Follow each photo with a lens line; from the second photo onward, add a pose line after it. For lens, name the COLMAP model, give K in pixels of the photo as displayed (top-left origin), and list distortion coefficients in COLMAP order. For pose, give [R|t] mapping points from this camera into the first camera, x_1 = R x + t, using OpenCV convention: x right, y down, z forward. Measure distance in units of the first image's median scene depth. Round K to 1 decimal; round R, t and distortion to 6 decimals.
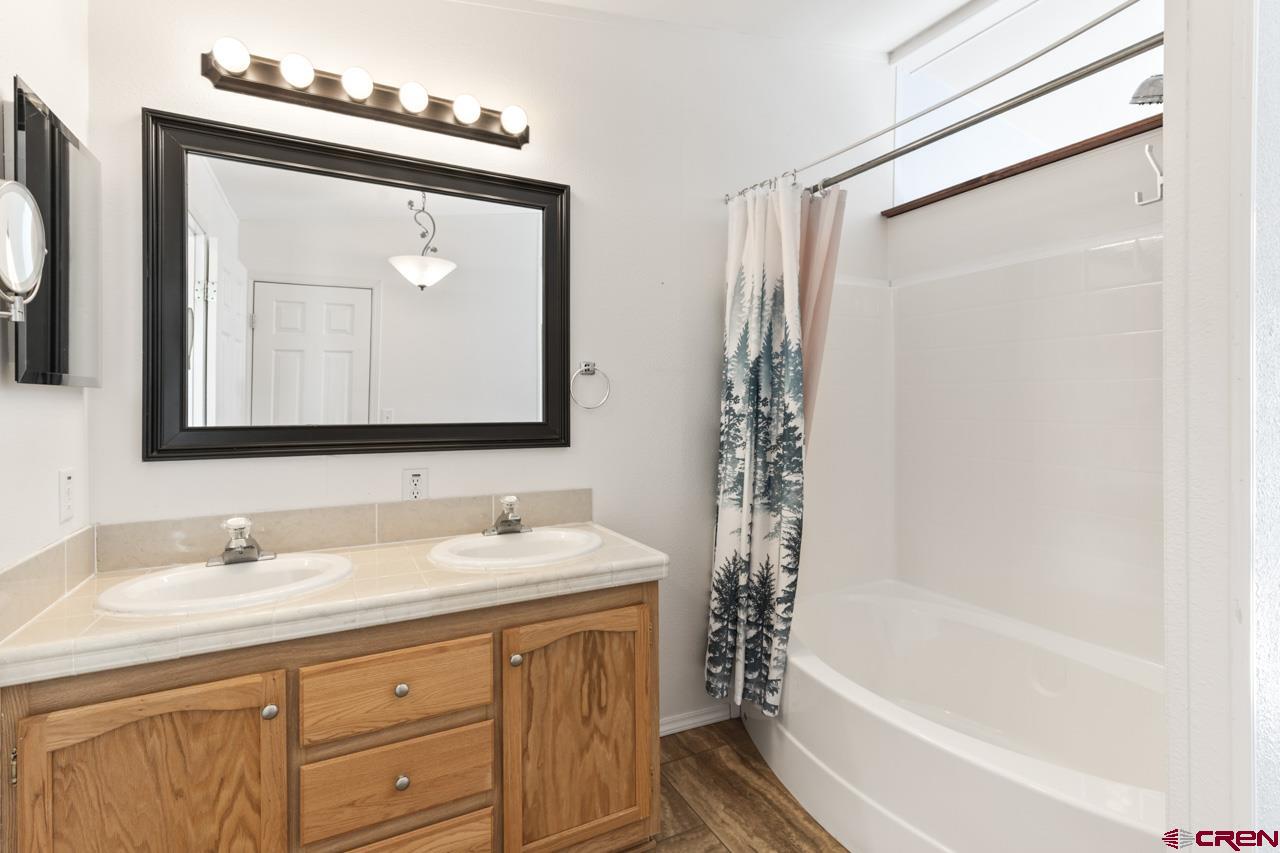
lens RADIAL K [[595.9, 0, 639.4], [0, 595.9, 406.4], [0, 0, 1]] dist [0.002158, -0.000062]
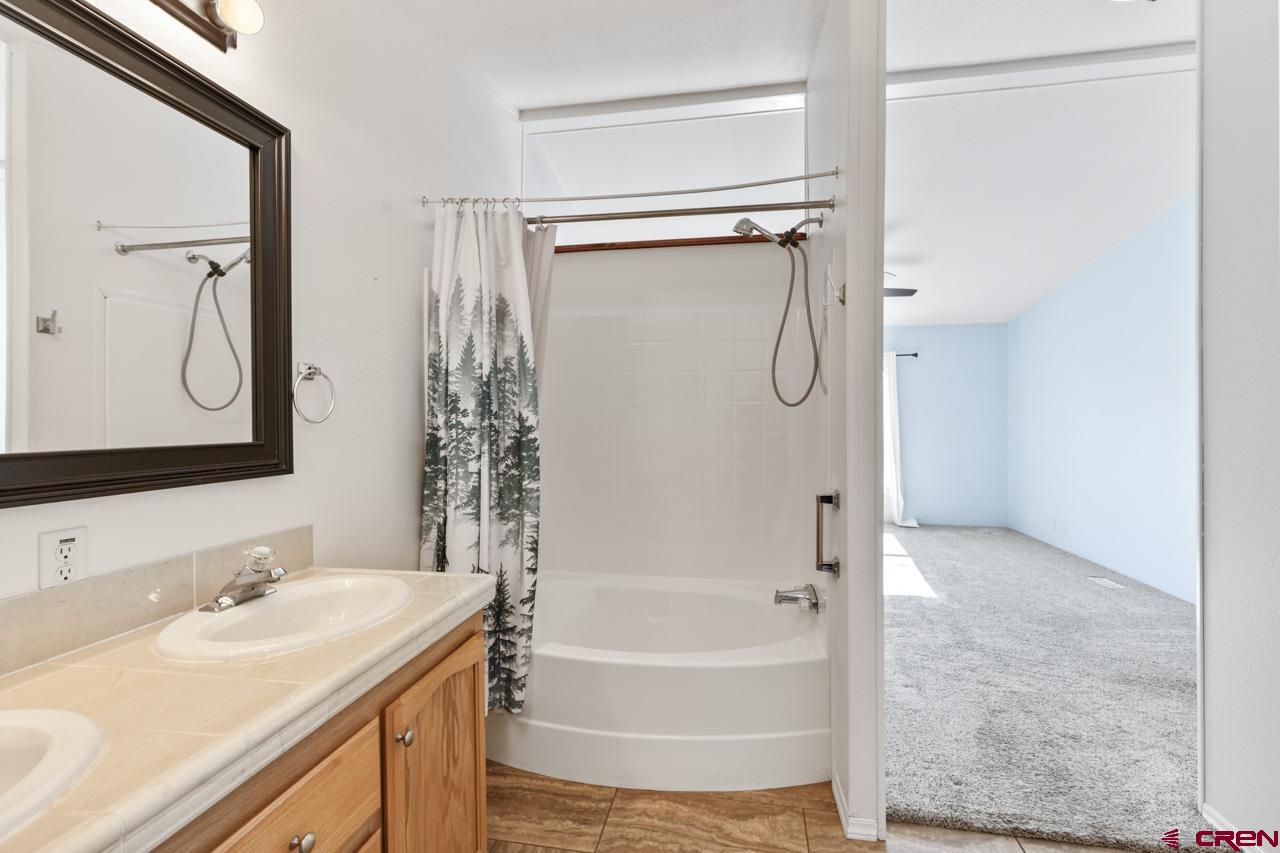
lens RADIAL K [[572.2, 0, 640.0], [0, 572.2, 426.5], [0, 0, 1]] dist [0.000860, 0.000168]
pose [[0.612558, -0.013066, 0.790317, -0.446077], [0.007525, 0.999914, 0.010699, 0.003132], [-0.790390, -0.000607, 0.612604, 0.209028]]
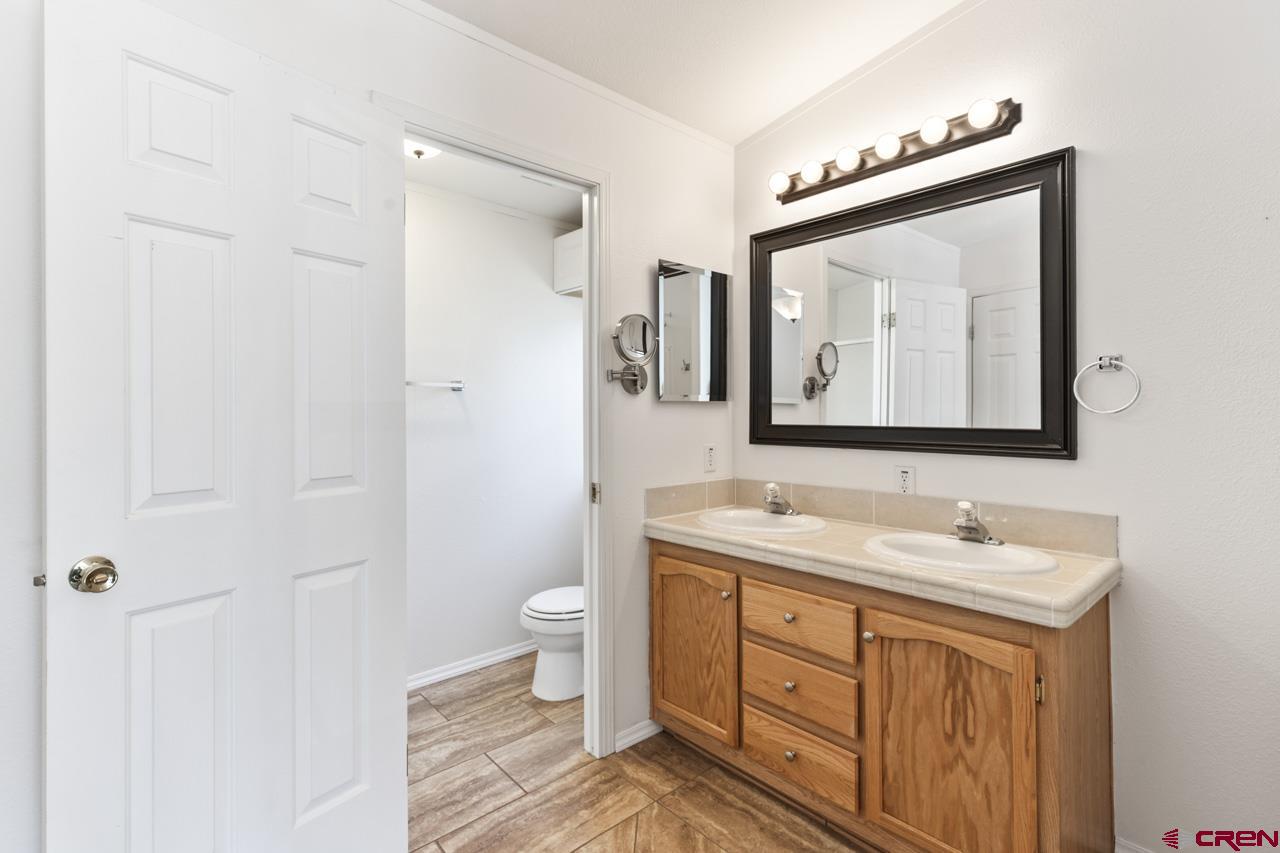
lens RADIAL K [[587.9, 0, 645.8], [0, 587.9, 410.1], [0, 0, 1]] dist [-0.001152, -0.000355]
pose [[0.254189, -0.001692, -0.967153, 0.551498], [0.001099, 0.999998, -0.001460, -0.001465], [0.967154, -0.000692, 0.254190, 0.225563]]
